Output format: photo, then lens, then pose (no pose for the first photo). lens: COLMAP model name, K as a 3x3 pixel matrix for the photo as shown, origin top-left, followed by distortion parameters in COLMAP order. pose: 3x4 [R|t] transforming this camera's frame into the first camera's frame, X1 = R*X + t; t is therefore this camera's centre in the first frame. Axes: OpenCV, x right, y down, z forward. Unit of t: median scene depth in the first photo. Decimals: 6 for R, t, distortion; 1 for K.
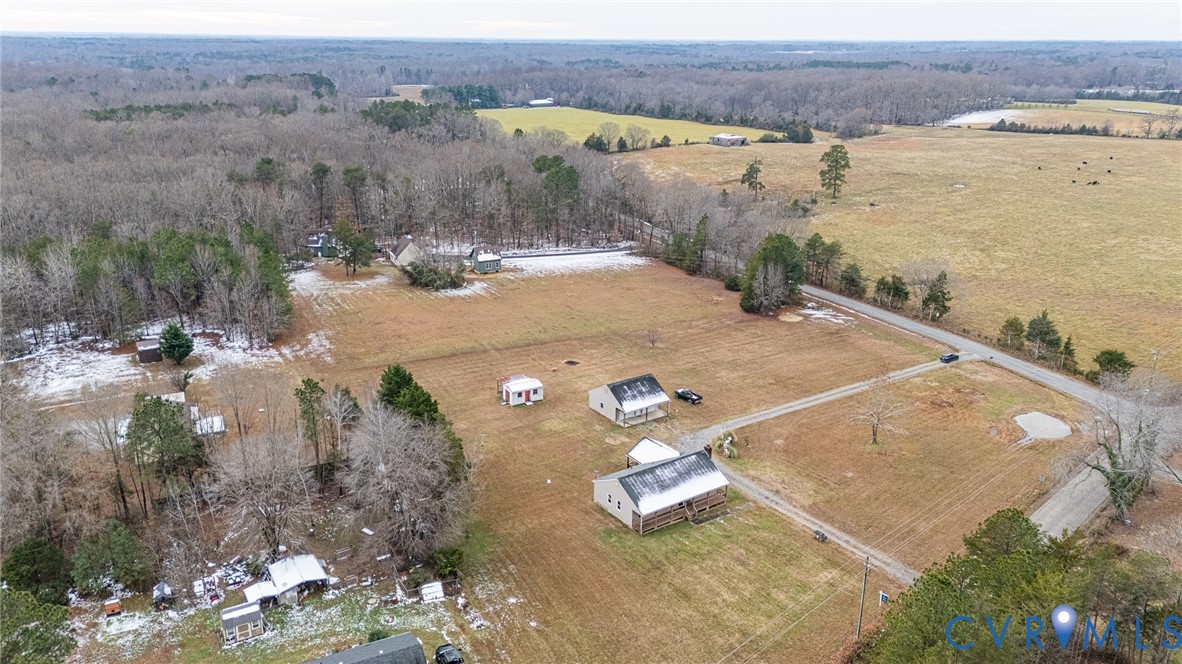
lens RADIAL K [[860.4, 0, 585.3], [0, 860.4, 331.0], [0, 0, 1]] dist [0.109268, -0.126448]
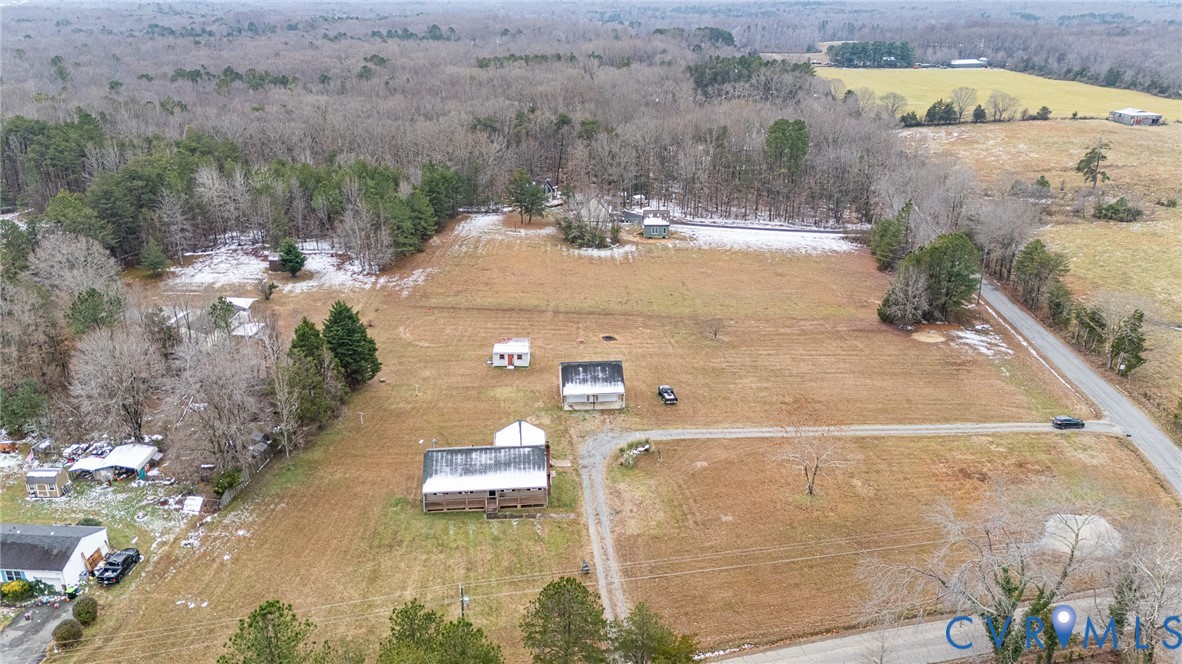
lens RADIAL K [[877.2, 0, 586.3], [0, 877.2, 332.8], [0, 0, 1]] dist [0.086442, -0.084423]
pose [[0.871818, 0.176721, -0.456841, 0.308762], [-0.157260, 0.984260, 0.080635, -0.032550], [0.463900, 0.001544, 0.885886, 0.107179]]
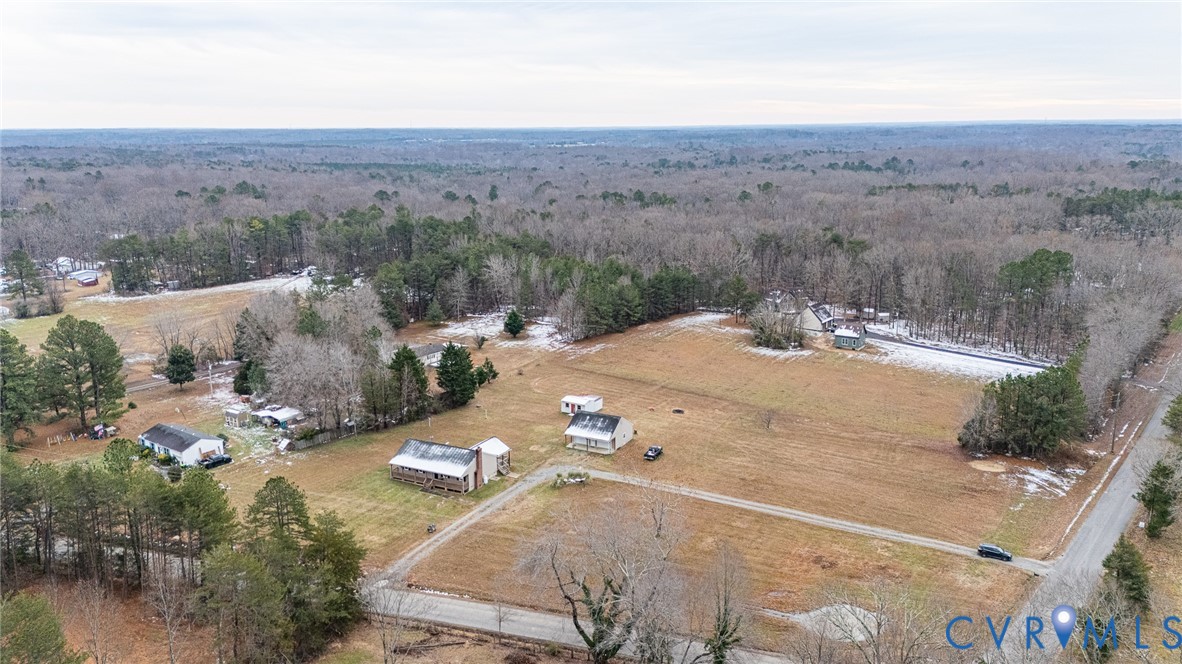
lens RADIAL K [[860.4, 0, 585.3], [0, 860.4, 331.0], [0, 0, 1]] dist [0.109268, -0.126448]
pose [[0.473935, 0.191839, -0.859409, 0.653222], [-0.269961, 0.960637, 0.065562, -0.077413], [0.838157, 0.200935, 0.507068, 0.254095]]
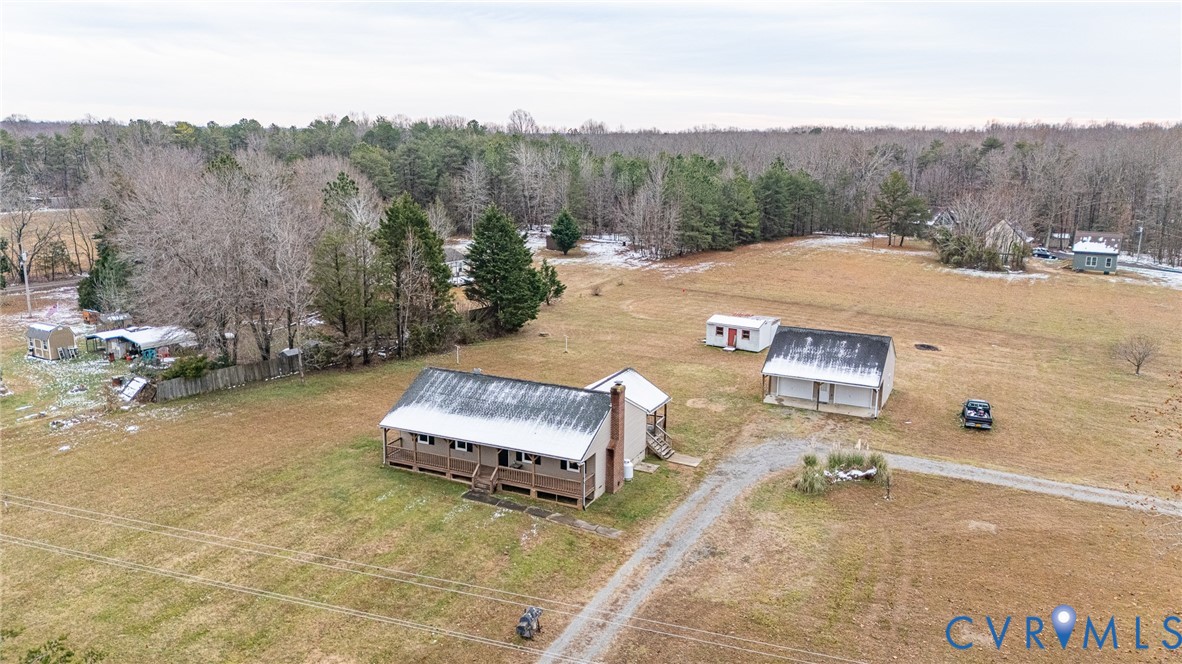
lens RADIAL K [[860.4, 0, 585.3], [0, 860.4, 331.0], [0, 0, 1]] dist [0.109268, -0.126448]
pose [[0.499349, 0.194509, -0.844284, 0.274904], [-0.280770, 0.958215, 0.054697, 0.045255], [0.819645, 0.209737, 0.533097, 0.391403]]
